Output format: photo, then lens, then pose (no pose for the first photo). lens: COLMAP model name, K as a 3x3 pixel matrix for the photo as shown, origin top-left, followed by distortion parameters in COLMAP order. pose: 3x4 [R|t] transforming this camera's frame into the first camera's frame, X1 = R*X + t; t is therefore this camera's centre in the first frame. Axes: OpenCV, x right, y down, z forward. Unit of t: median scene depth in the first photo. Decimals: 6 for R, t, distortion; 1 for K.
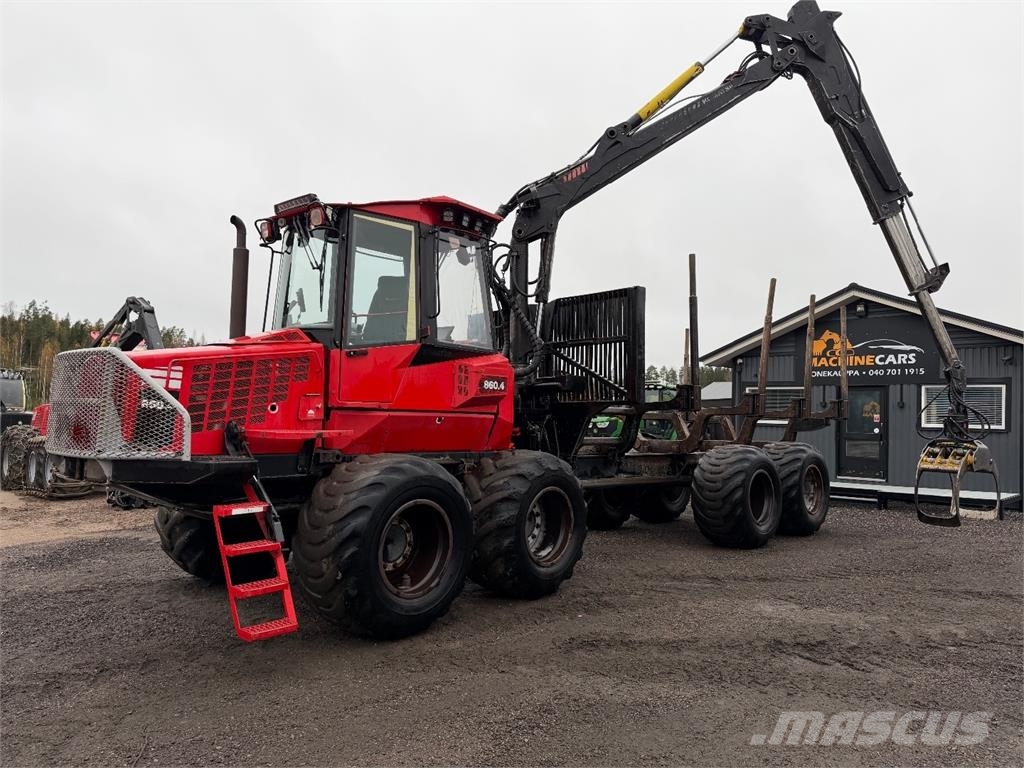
lens RADIAL K [[732.9, 0, 521.2], [0, 732.9, 384.9], [0, 0, 1]] dist [0.035582, -0.041290]
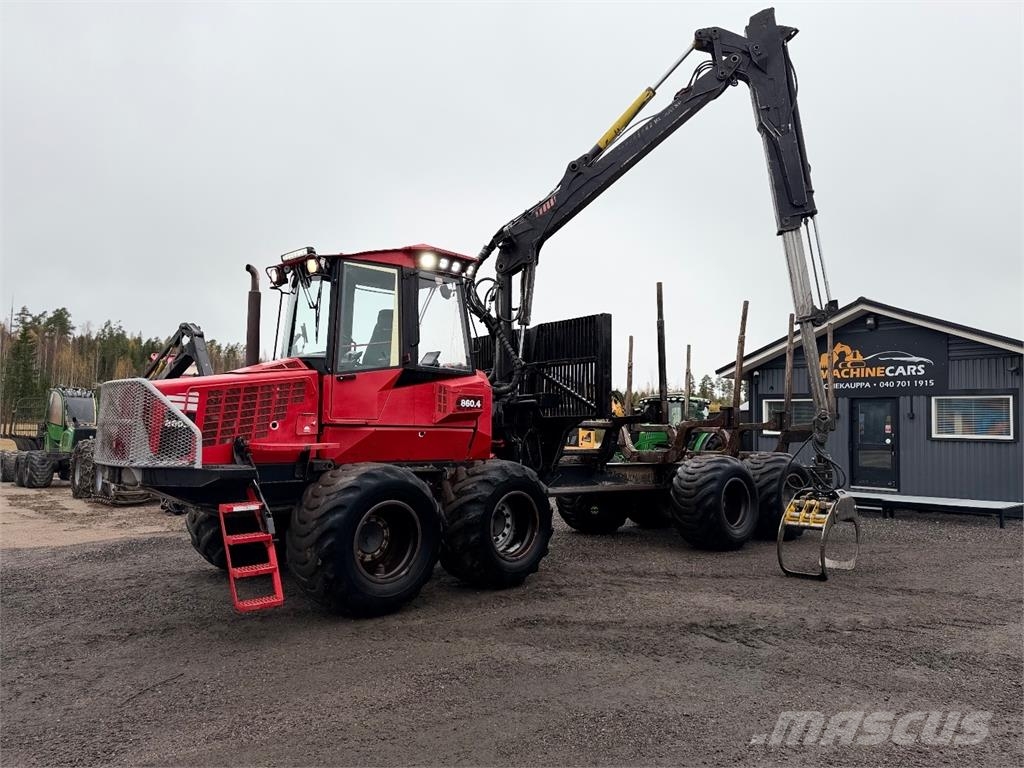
lens RADIAL K [[732.9, 0, 516.3], [0, 732.9, 378.0], [0, 0, 1]] dist [0.035582, -0.041290]
pose [[0.996767, -0.011081, -0.079584, 0.119454], [0.009116, 0.999646, -0.025014, -0.009486], [0.079833, 0.024207, 0.996514, -0.134939]]
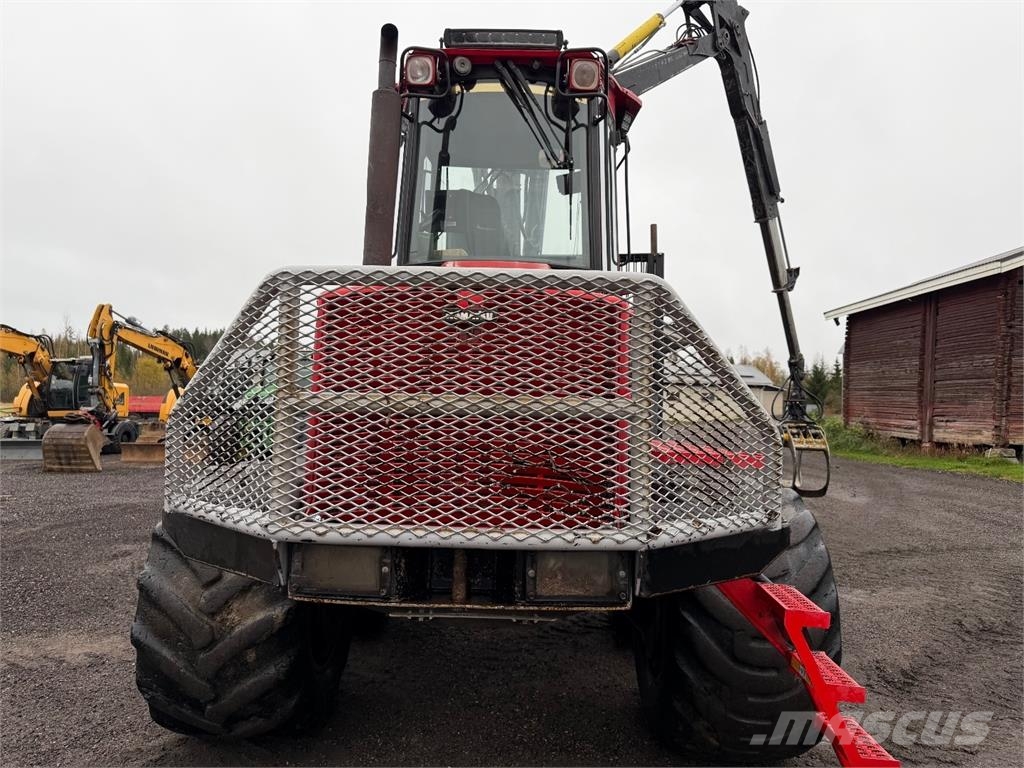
lens RADIAL K [[732.9, 0, 509.0], [0, 732.9, 391.6], [0, 0, 1]] dist [0.035582, -0.041290]
pose [[0.752024, 0.004810, 0.659118, -0.577235], [-0.040836, 0.998392, 0.039307, 0.001072], [-0.657869, -0.056475, 0.751012, 0.477894]]
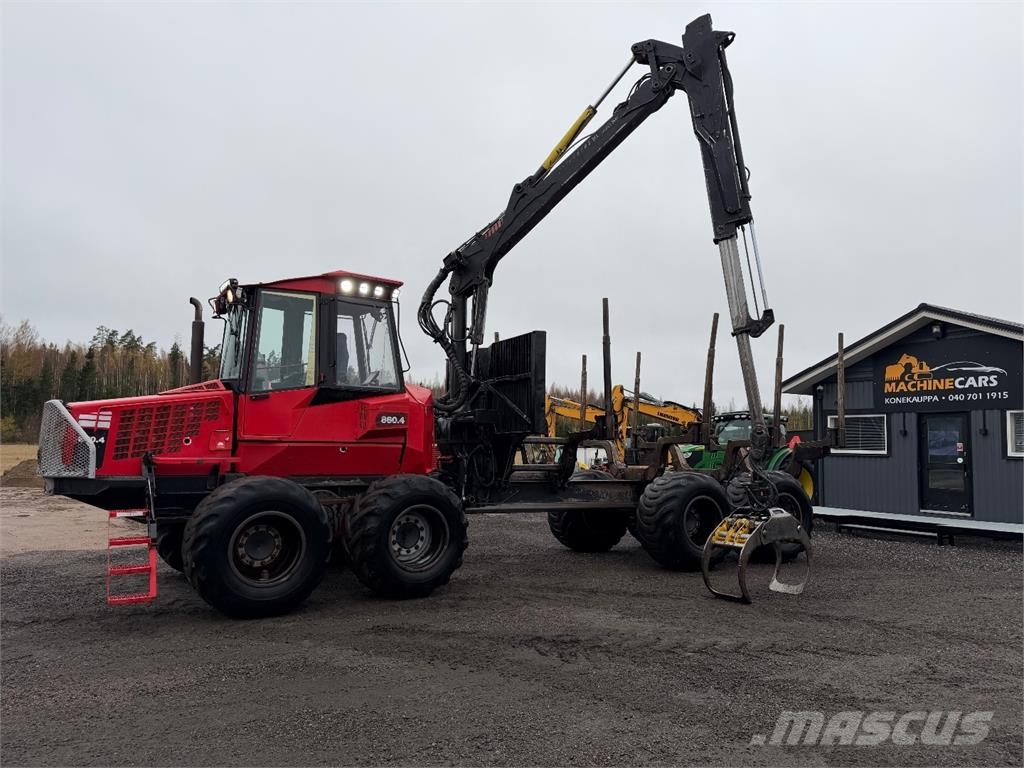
lens RADIAL K [[732.9, 0, 515.9], [0, 732.9, 377.5], [0, 0, 1]] dist [0.035582, -0.041290]
pose [[0.962250, -0.033148, -0.270142, 0.460275], [0.018487, 0.998224, -0.056639, 0.002262], [0.271539, 0.049507, 0.961153, -0.103774]]
